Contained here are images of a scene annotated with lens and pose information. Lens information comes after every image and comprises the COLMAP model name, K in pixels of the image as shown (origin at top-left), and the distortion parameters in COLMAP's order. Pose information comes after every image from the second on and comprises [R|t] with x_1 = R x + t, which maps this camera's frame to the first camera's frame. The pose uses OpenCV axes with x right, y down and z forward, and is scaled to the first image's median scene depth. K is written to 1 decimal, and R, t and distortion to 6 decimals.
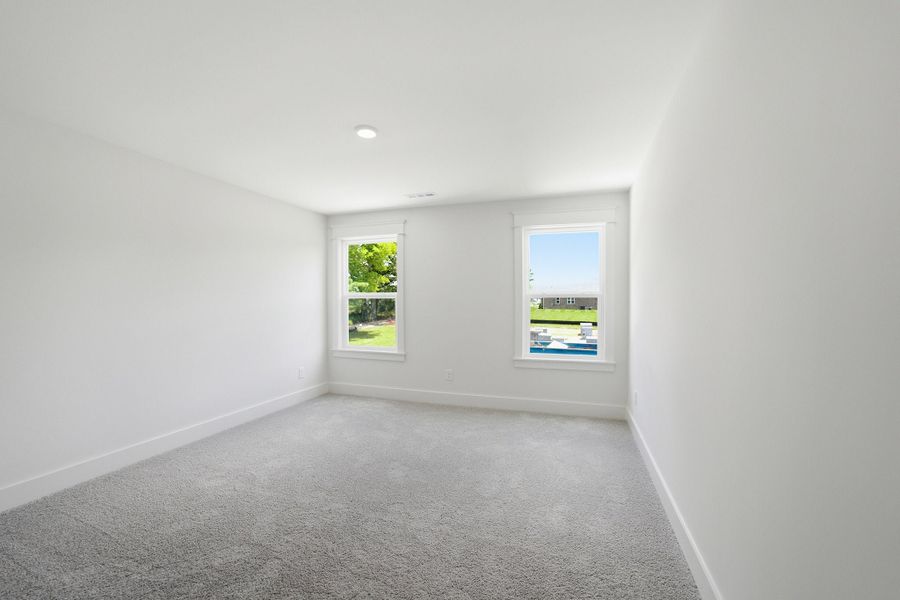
lens RADIAL K [[382.3, 0, 448.6], [0, 382.3, 309.2], [0, 0, 1]] dist [-0.017646, 0.007861]
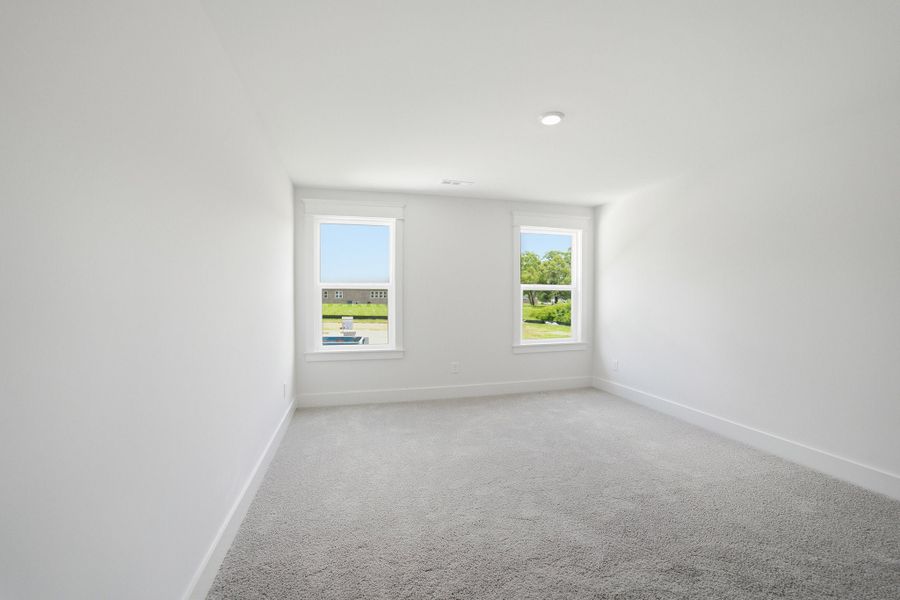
lens RADIAL K [[382.3, 0, 440.3], [0, 382.3, 294.8], [0, 0, 1]] dist [-0.017646, 0.007861]
pose [[0.828864, 0.003481, 0.559440, -0.553761], [0.009824, 0.999736, -0.020777, 0.004371], [-0.559365, 0.022717, 0.828610, 0.191441]]
